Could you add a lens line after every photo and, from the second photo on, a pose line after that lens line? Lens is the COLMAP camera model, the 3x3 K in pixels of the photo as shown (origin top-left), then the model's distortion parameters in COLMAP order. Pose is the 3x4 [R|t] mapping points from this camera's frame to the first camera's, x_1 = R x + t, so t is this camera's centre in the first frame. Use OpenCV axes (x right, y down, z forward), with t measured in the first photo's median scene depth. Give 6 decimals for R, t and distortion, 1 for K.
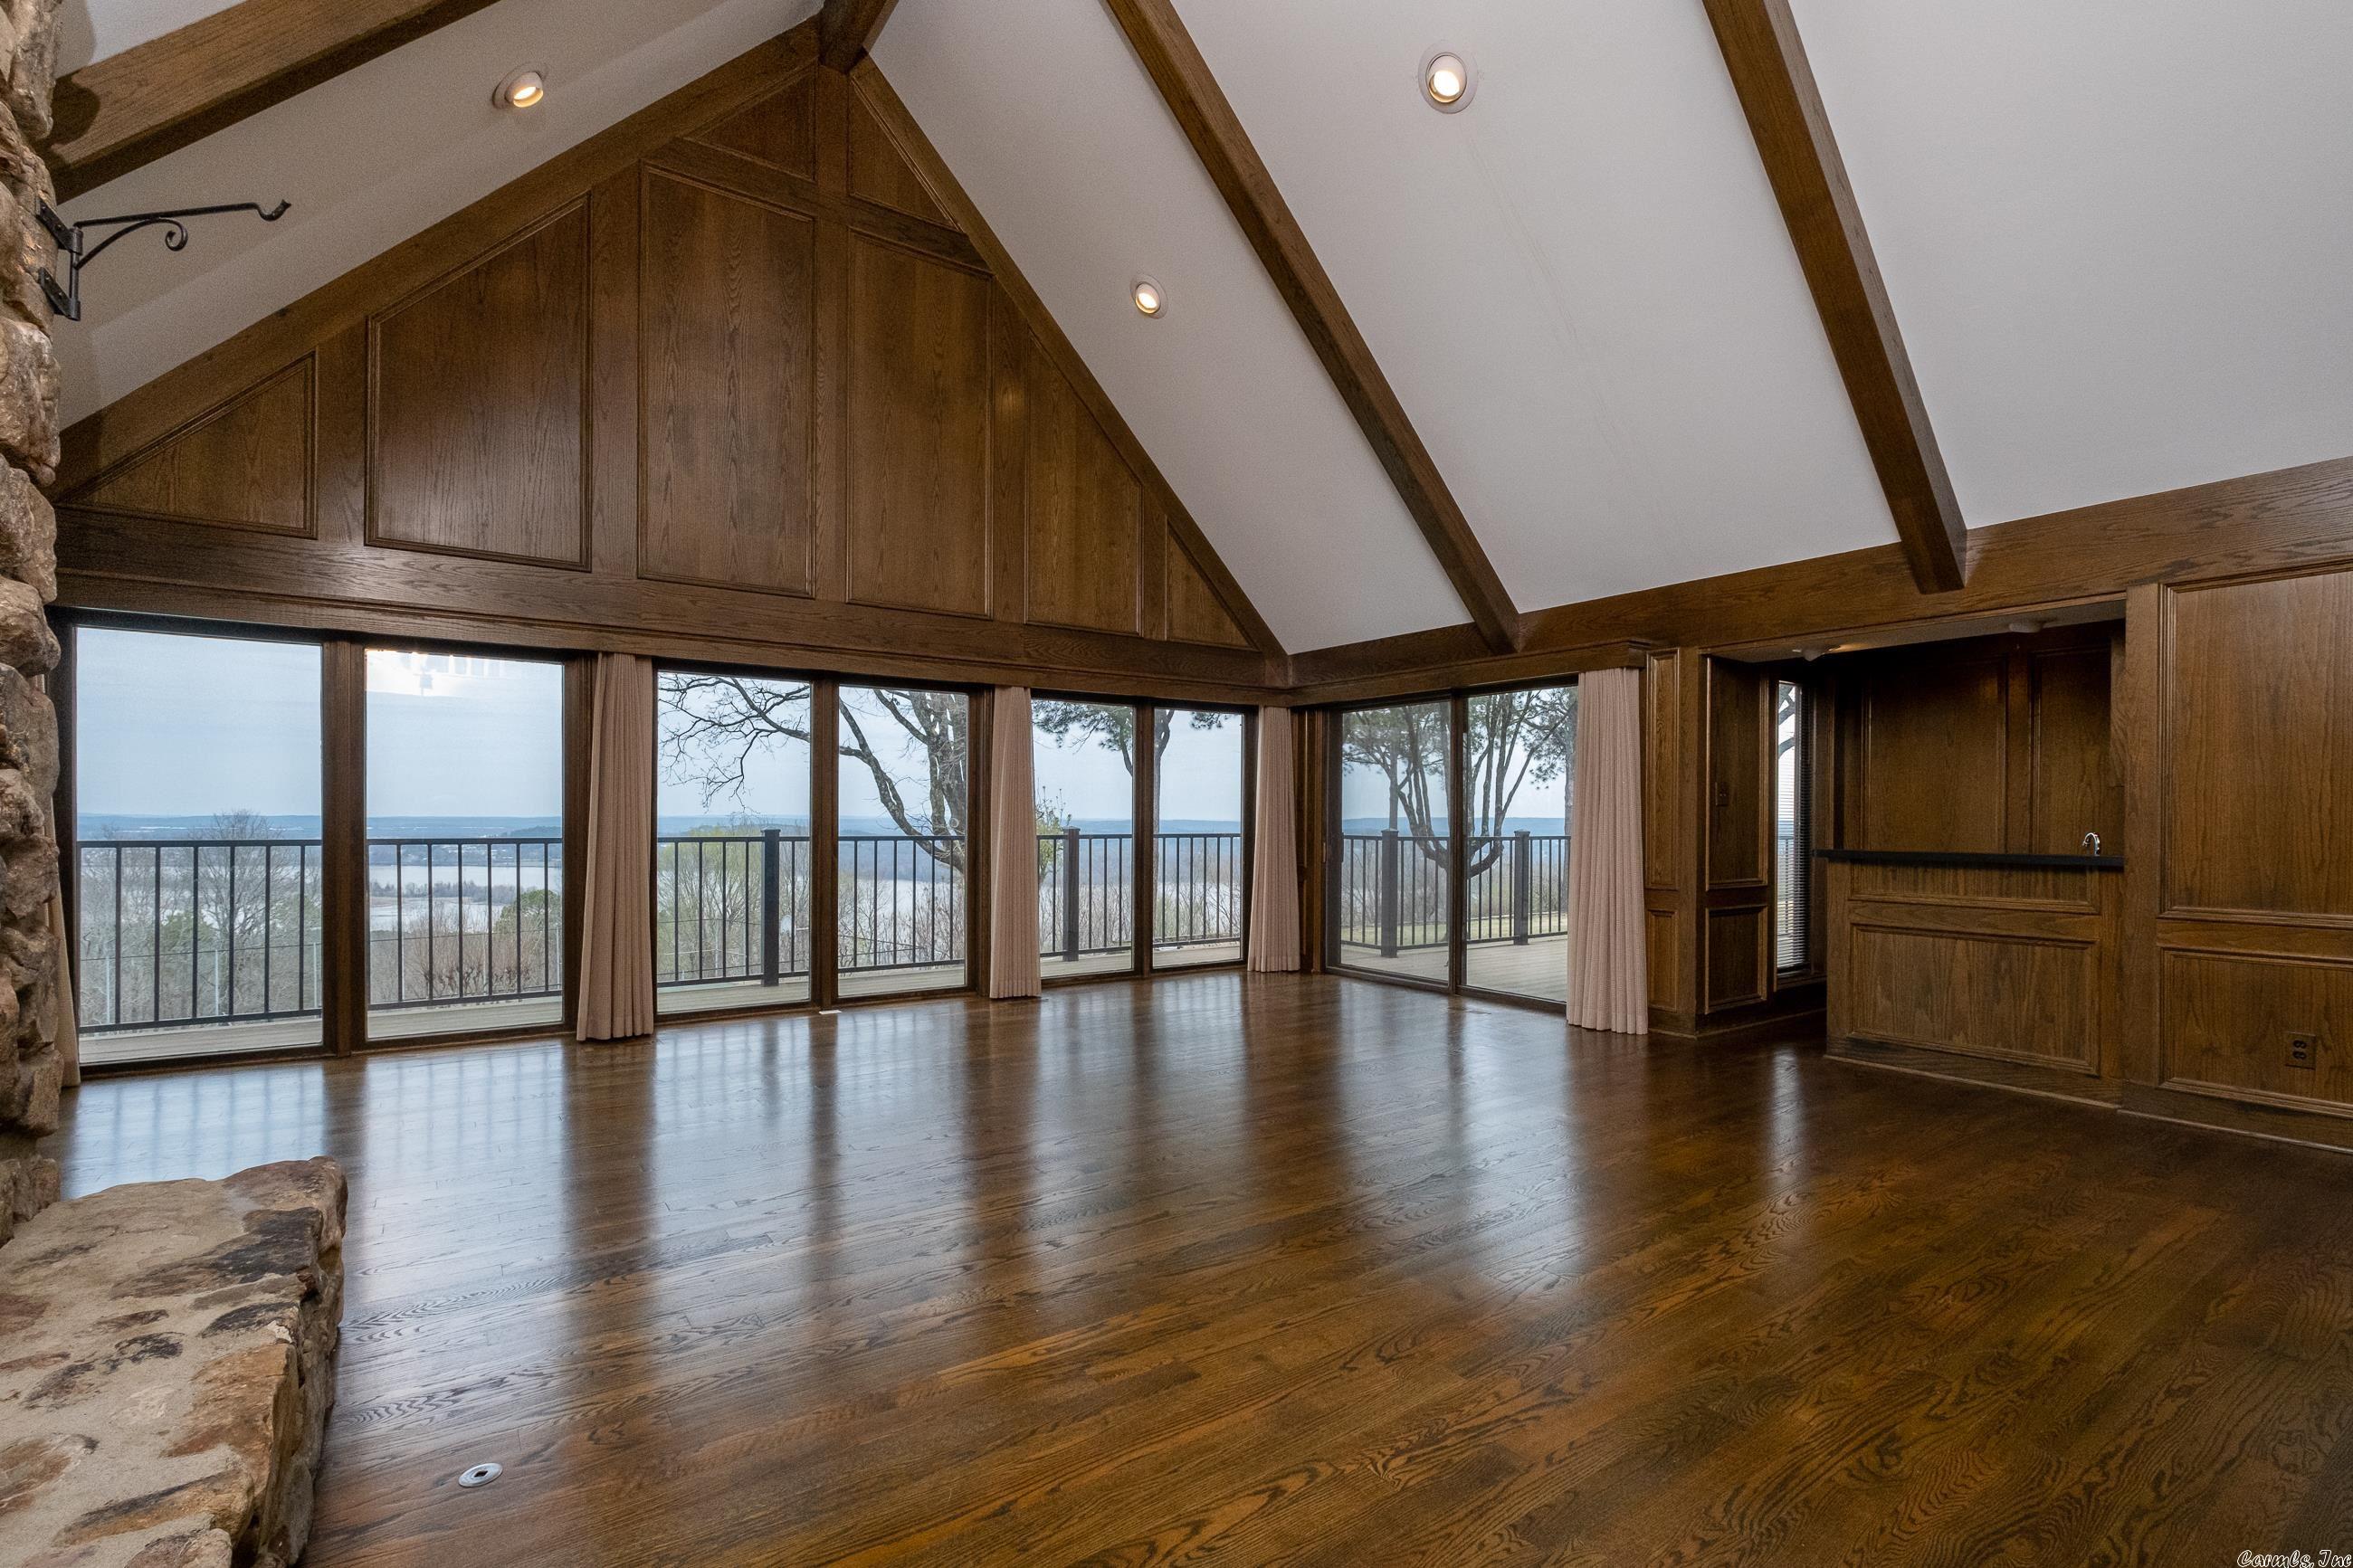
lens RADIAL K [[1068.7, 0, 1186.4], [0, 1068.7, 825.5], [0, 0, 1]] dist [-0.004091, 0.001343]
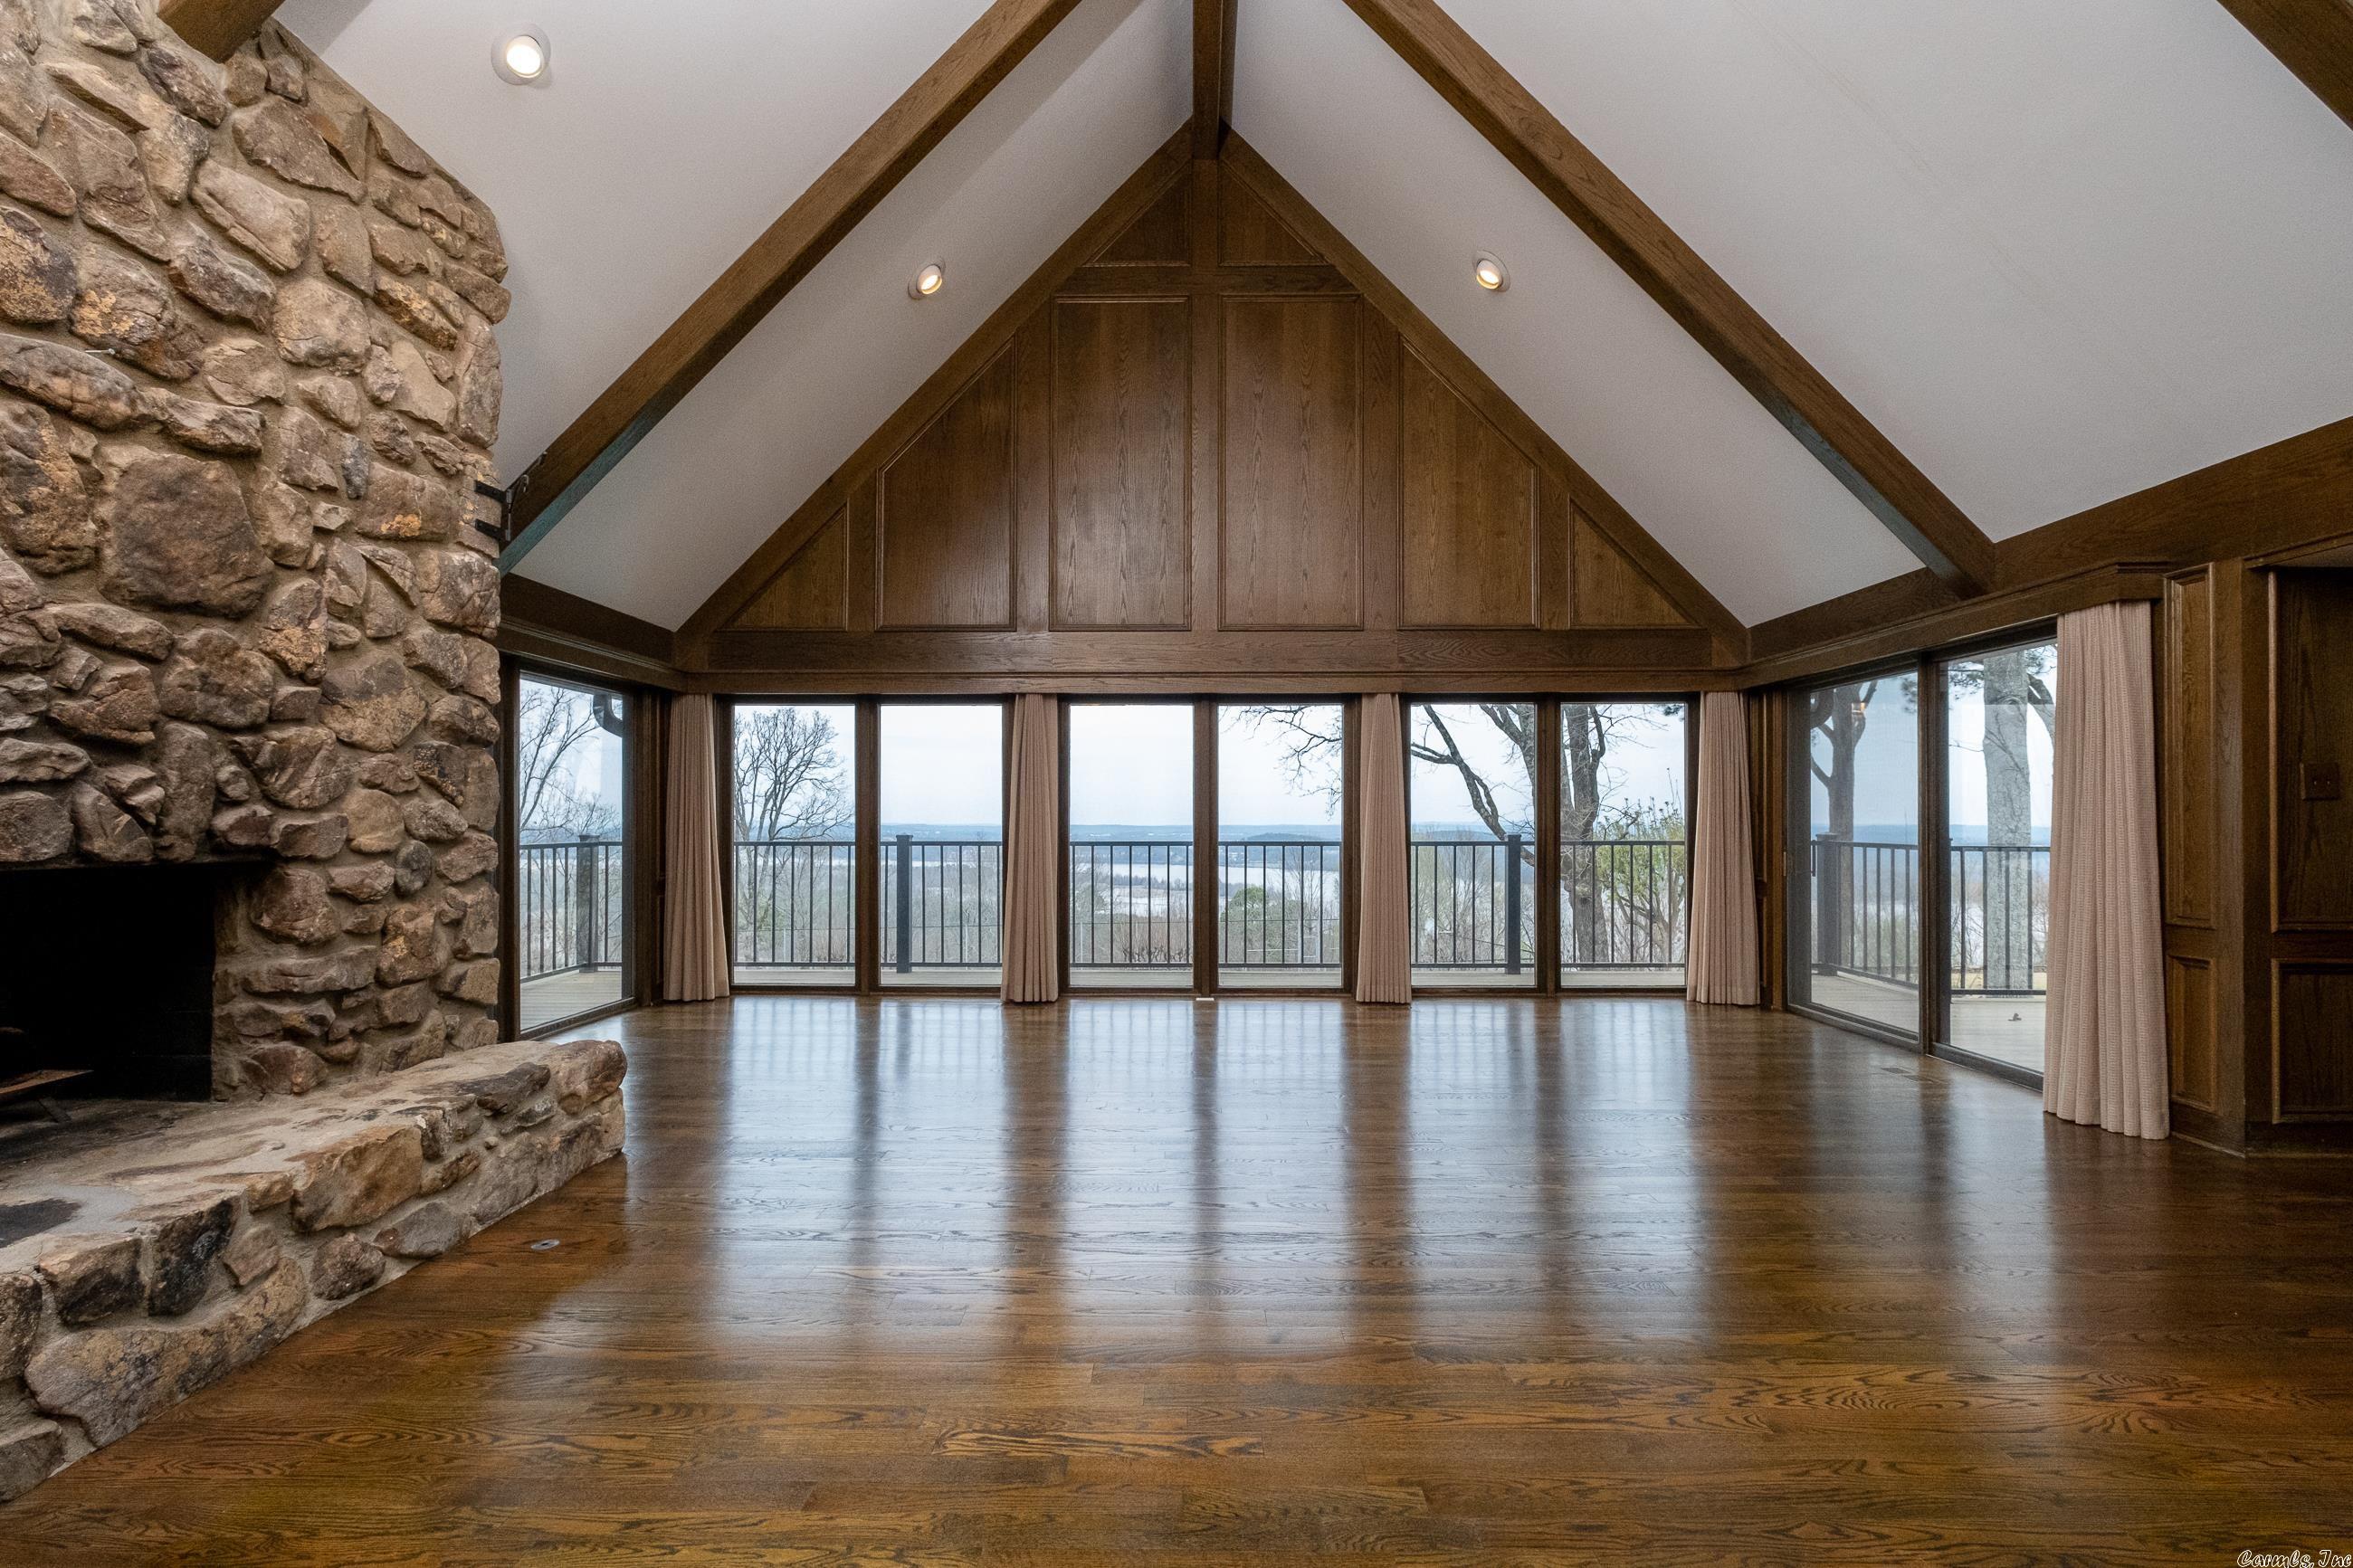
lens RADIAL K [[1068.7, 0, 1182.2], [0, 1068.7, 815.8], [0, 0, 1]] dist [-0.004091, 0.001343]
pose [[0.808350, -0.008546, -0.588641, 0.268017], [-0.000122, 0.999892, -0.014684, 0.000403], [0.588703, 0.011941, 0.808261, 0.071803]]
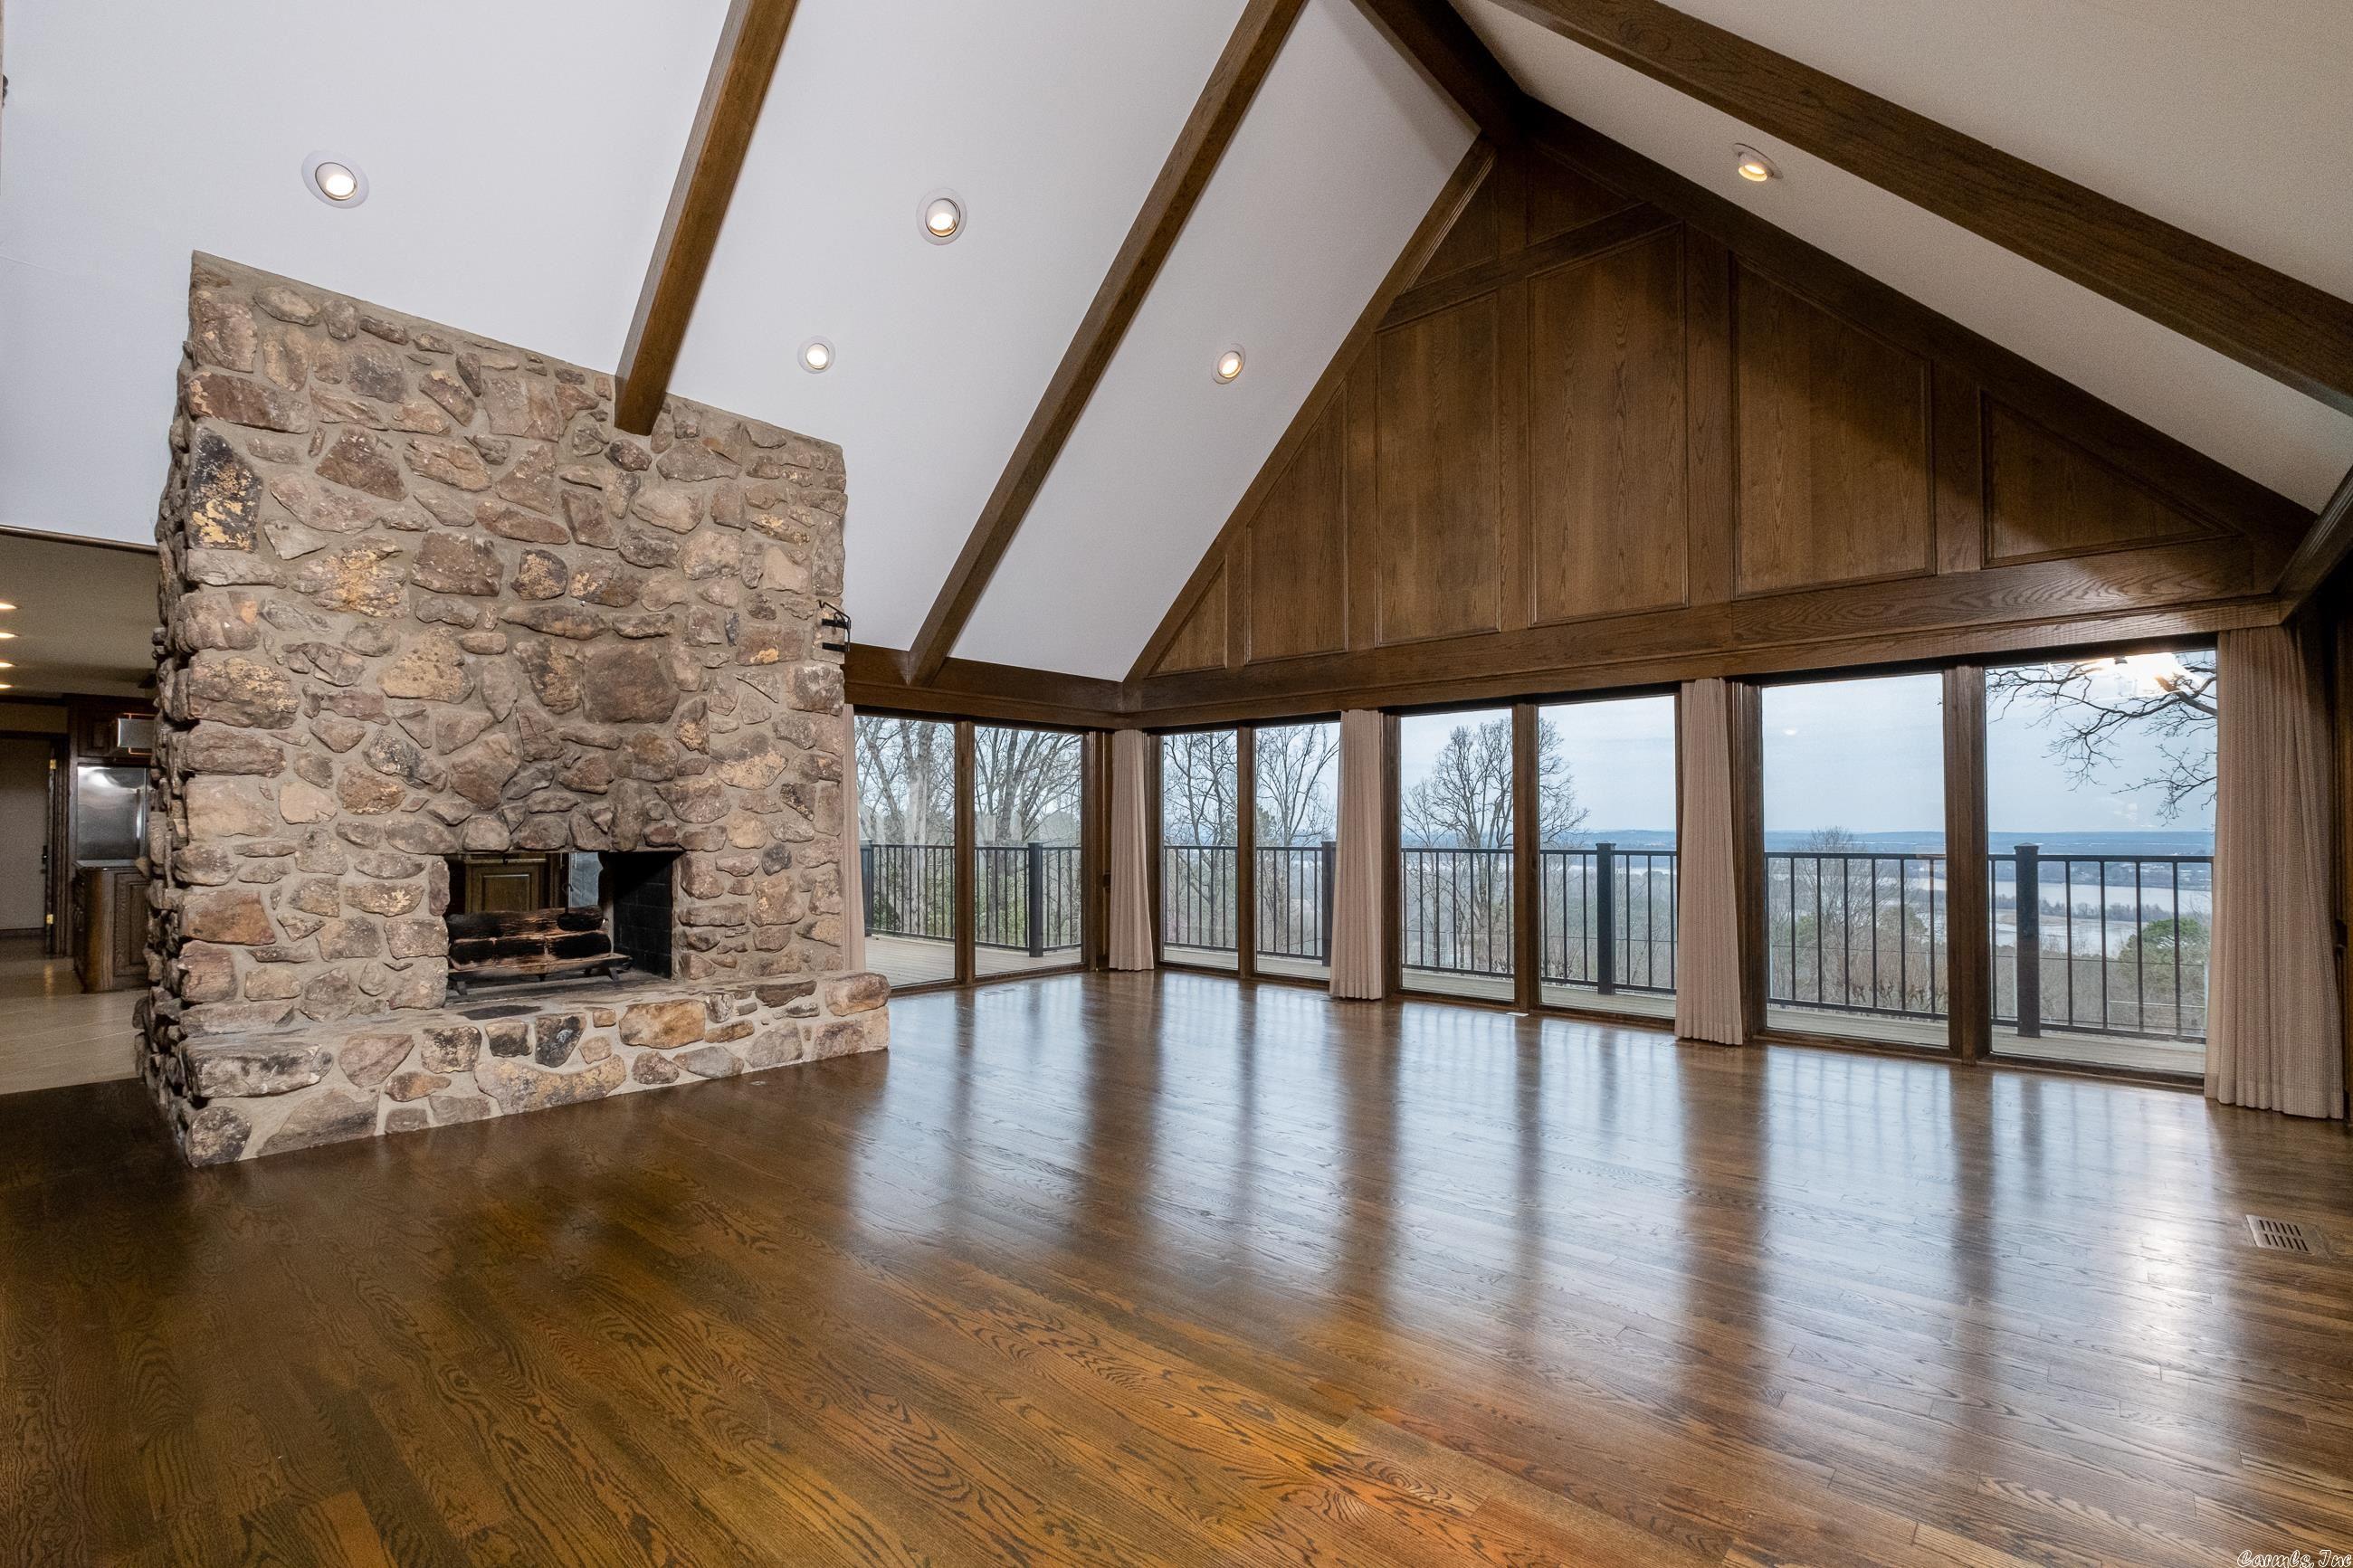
lens RADIAL K [[1068.7, 0, 1163.9], [0, 1068.7, 814.5], [0, 0, 1]] dist [-0.004091, 0.001343]
pose [[0.213303, -0.019288, -0.976796, 0.560964], [-0.004992, 0.999771, -0.020832, -0.000211], [0.976973, 0.009320, 0.213158, 0.372038]]
